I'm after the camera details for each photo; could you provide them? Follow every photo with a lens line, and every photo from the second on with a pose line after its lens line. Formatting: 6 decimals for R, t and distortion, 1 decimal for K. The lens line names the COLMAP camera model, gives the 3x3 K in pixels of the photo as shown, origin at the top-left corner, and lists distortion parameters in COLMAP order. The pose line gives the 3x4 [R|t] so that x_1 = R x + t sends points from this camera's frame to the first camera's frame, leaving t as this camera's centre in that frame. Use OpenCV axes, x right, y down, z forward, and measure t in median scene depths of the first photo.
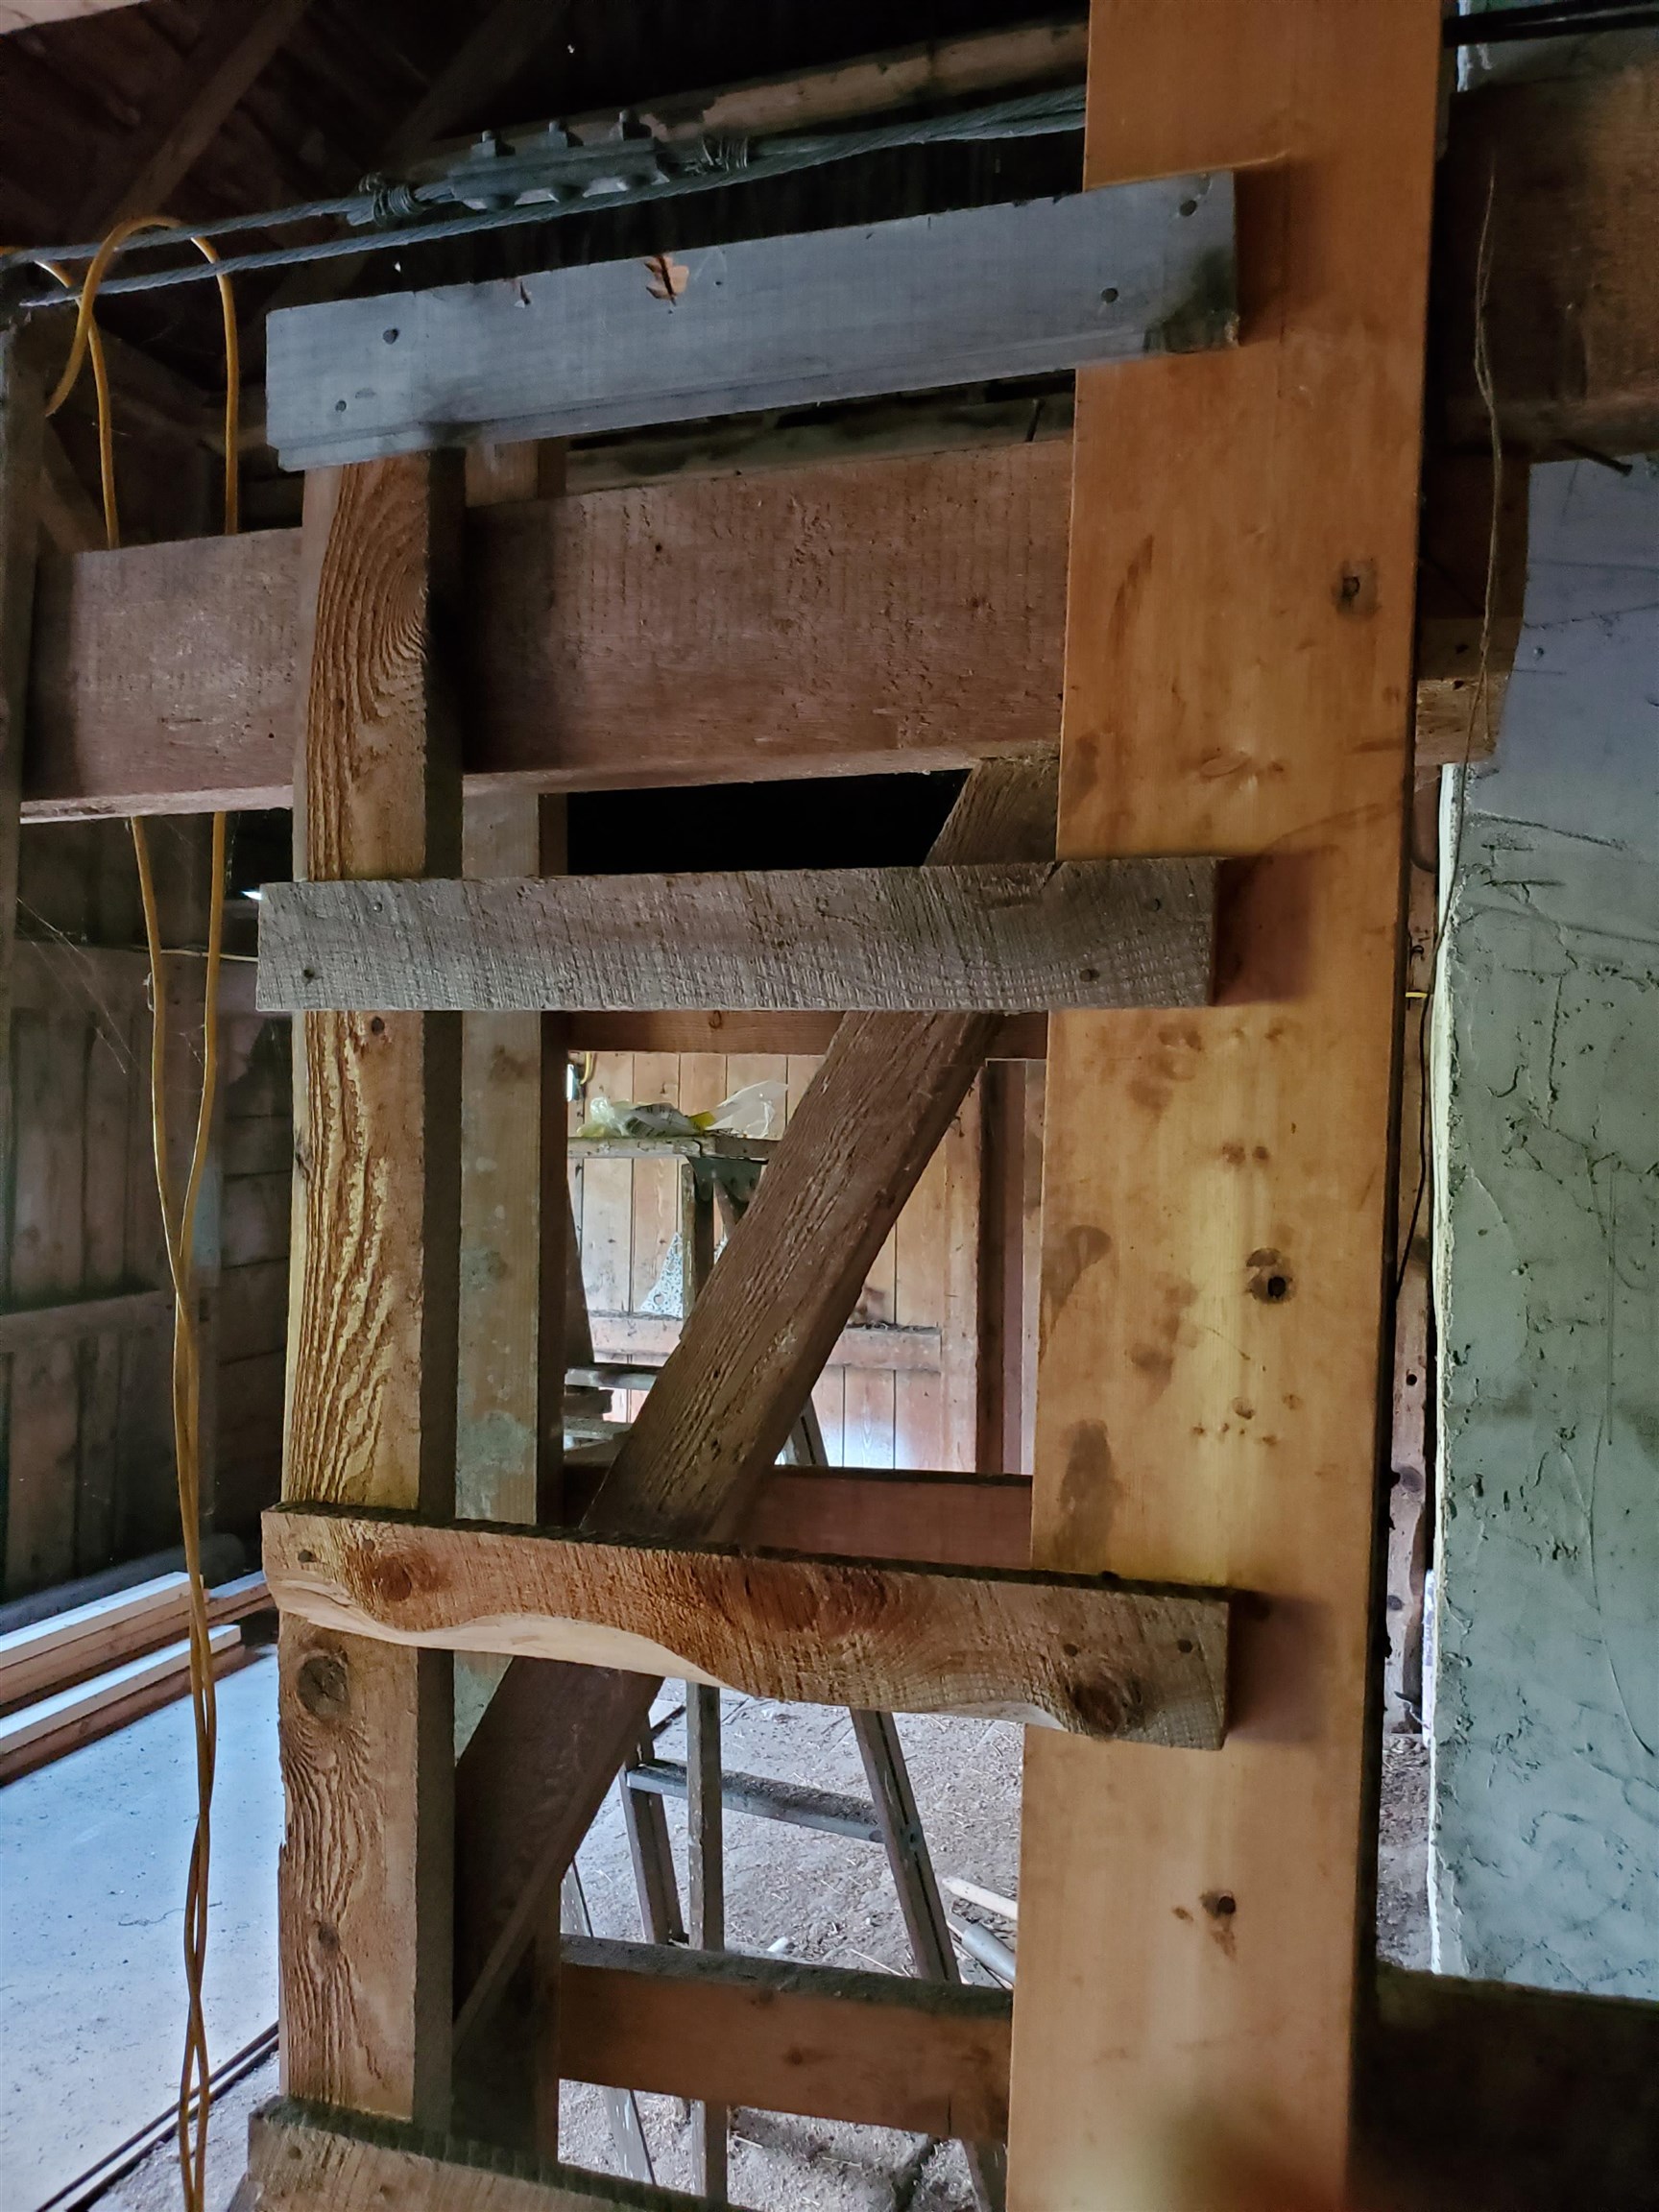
lens RADIAL K [[1729.1, 0, 840.0], [0, 1729.1, 1072.5], [0, 0, 1]] dist [0.005564, 0.007371]
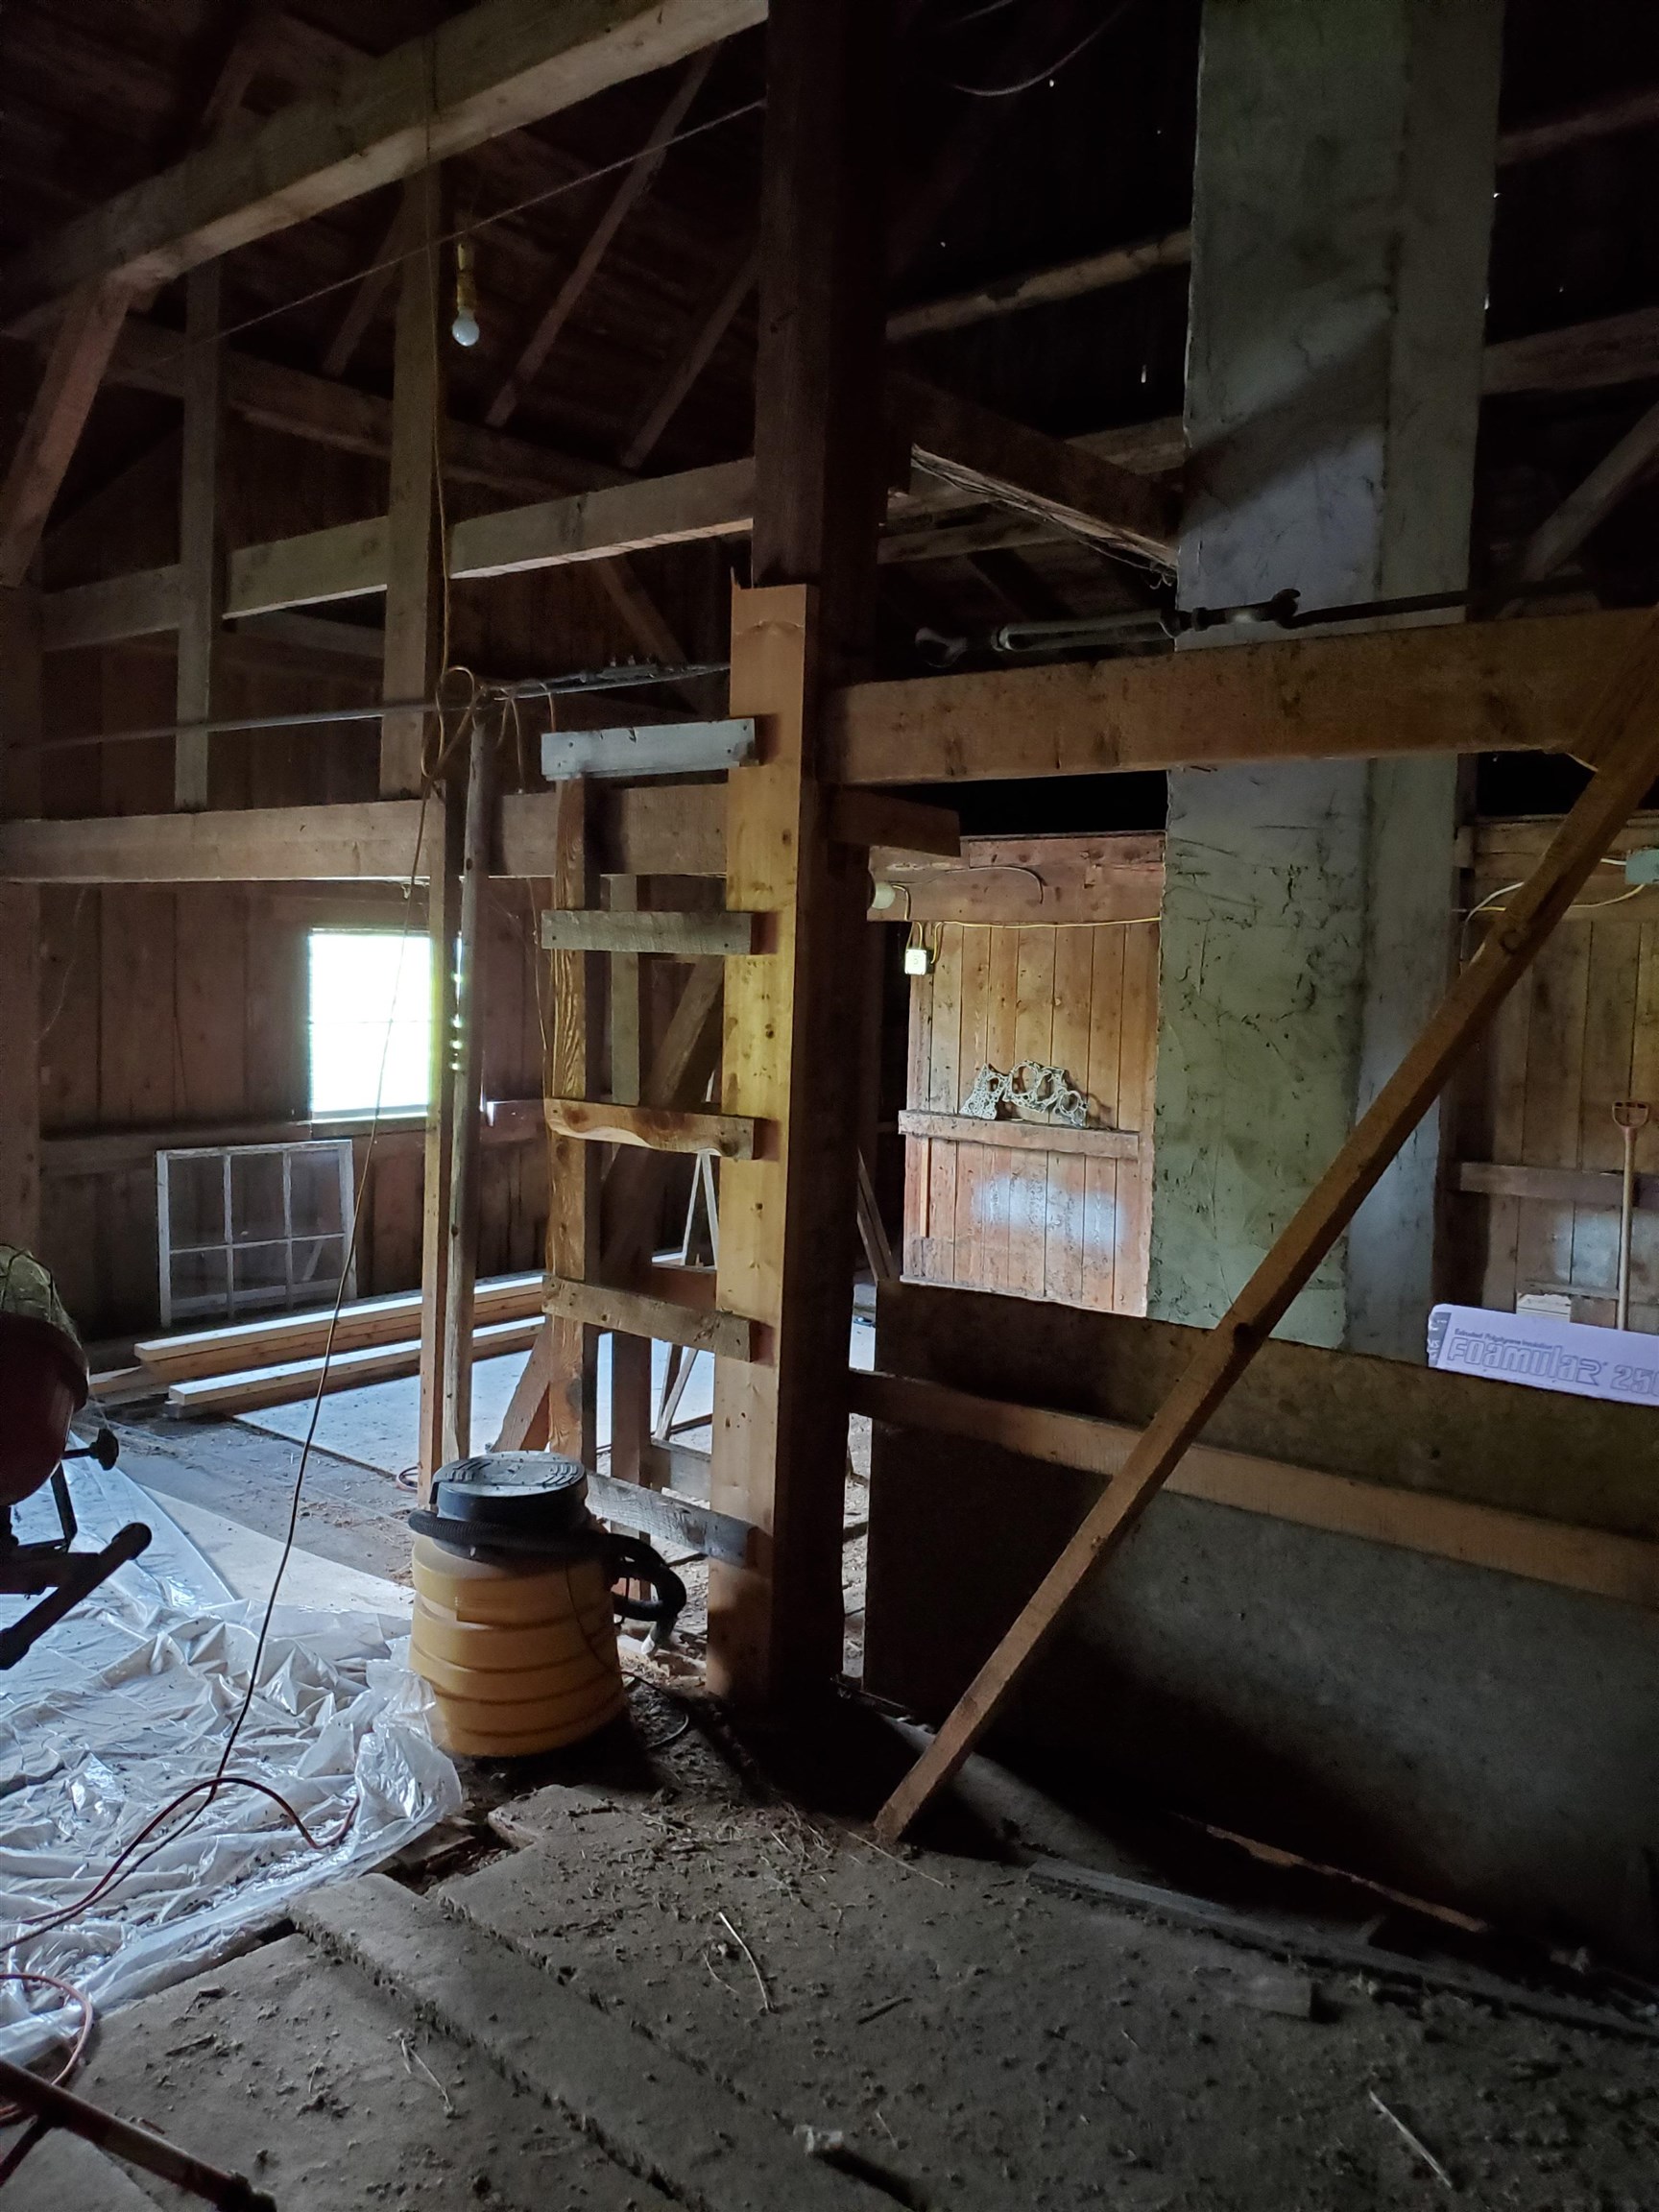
lens RADIAL K [[1729.1, 0, 831.6], [0, 1729.1, 1105.7], [0, 0, 1]] dist [0.005564, 0.007371]
pose [[0.929704, 0.045181, -0.365527, 0.754665], [-0.010575, 0.995313, 0.096129, -0.031698], [0.368157, -0.085506, 0.925824, -1.017427]]
